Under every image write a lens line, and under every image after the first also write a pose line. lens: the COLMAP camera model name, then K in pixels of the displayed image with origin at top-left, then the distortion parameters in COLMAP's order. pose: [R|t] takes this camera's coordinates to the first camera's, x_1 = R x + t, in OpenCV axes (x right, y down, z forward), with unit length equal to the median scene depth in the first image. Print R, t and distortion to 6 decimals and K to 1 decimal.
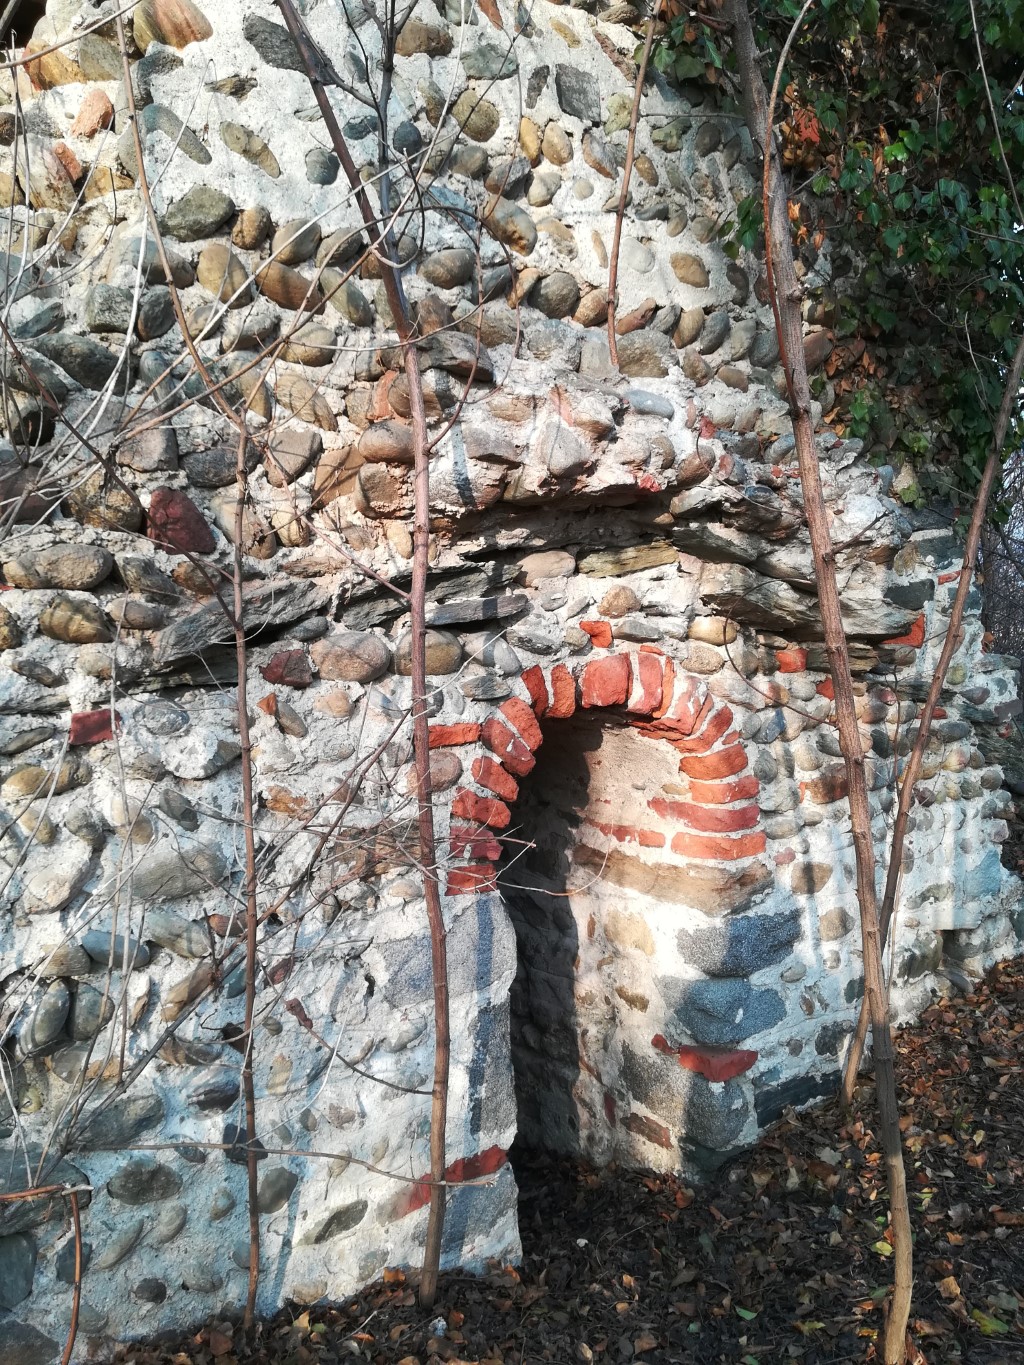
lens RADIAL K [[1078.6, 0, 512.0], [0, 1078.6, 682.5], [0, 0, 1]] dist [0.104613, -0.177707]
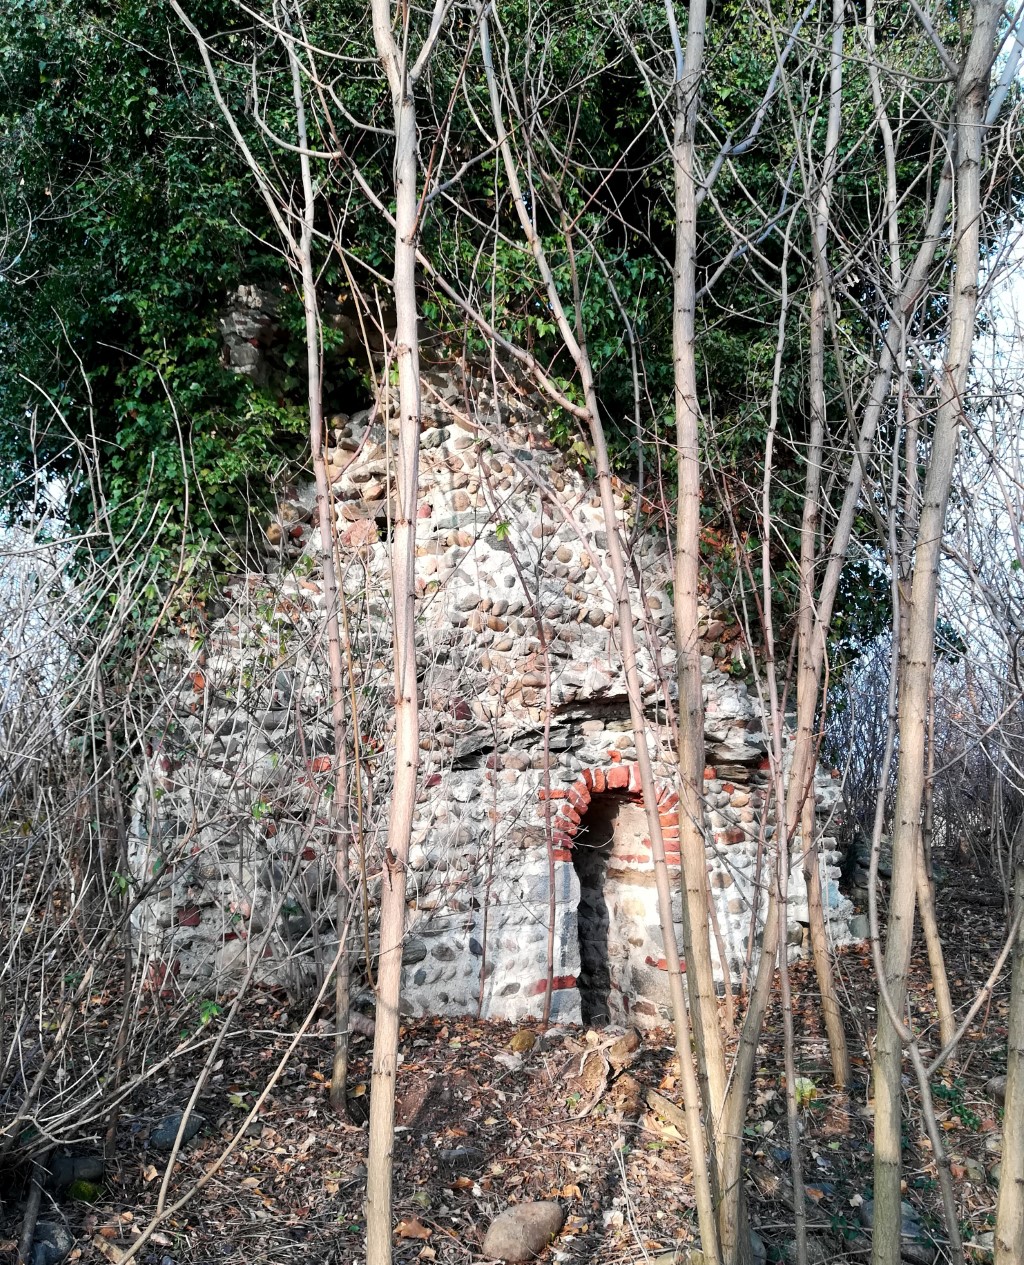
lens RADIAL K [[1078.1, 0, 485.7], [0, 1078.1, 665.1], [0, 0, 1]] dist [0.080589, -0.001268]
pose [[0.997988, 0.001554, -0.063385, -0.055528], [-0.012955, 0.983606, -0.179867, 0.205436], [0.062067, 0.180327, 0.981647, -1.484843]]
